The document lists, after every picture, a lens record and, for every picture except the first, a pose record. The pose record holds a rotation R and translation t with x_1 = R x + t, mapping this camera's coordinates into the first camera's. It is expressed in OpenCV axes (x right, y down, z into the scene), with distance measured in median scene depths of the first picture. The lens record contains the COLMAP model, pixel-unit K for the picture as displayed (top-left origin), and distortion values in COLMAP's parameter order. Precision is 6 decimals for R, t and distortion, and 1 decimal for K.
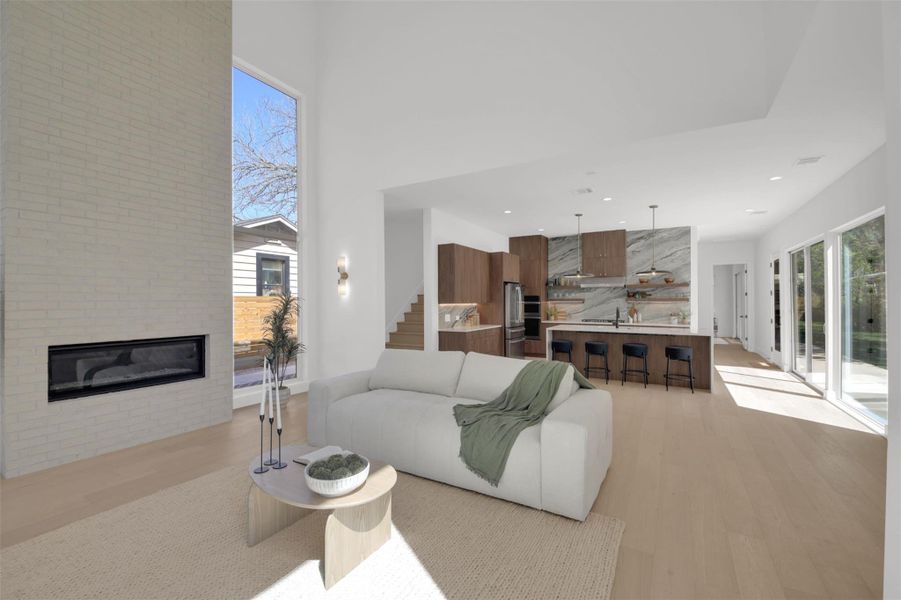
lens RADIAL K [[382.0, 0, 447.4], [0, 382.0, 299.8], [0, 0, 1]] dist [0.000270, -0.000354]
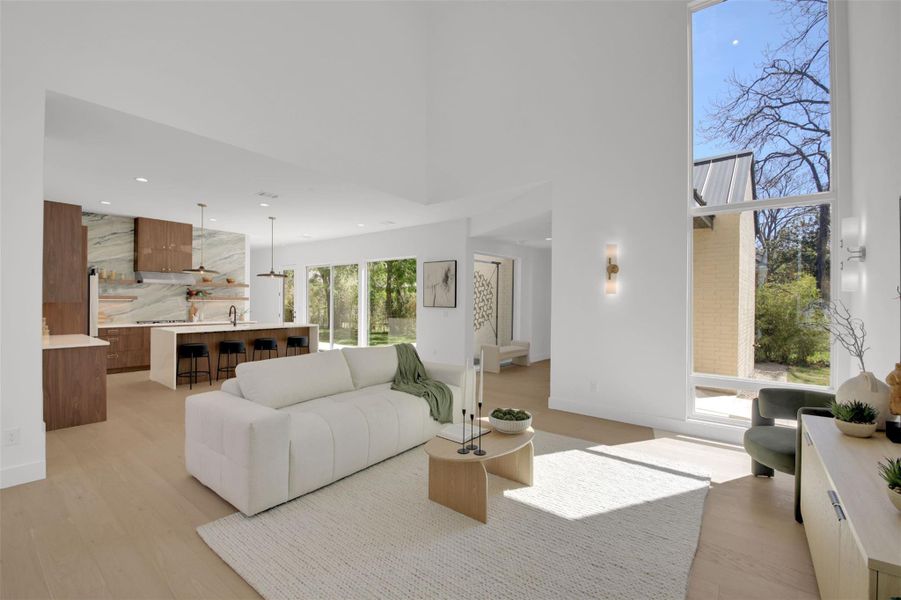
lens RADIAL K [[382.0, 0, 447.4], [0, 382.0, 299.8], [0, 0, 1]] dist [0.000270, -0.000354]
pose [[0.121678, 0.008323, 0.992535, -0.405293], [-0.010450, 0.999920, -0.007104, 0.004388], [-0.992515, -0.009507, 0.121755, 0.248101]]
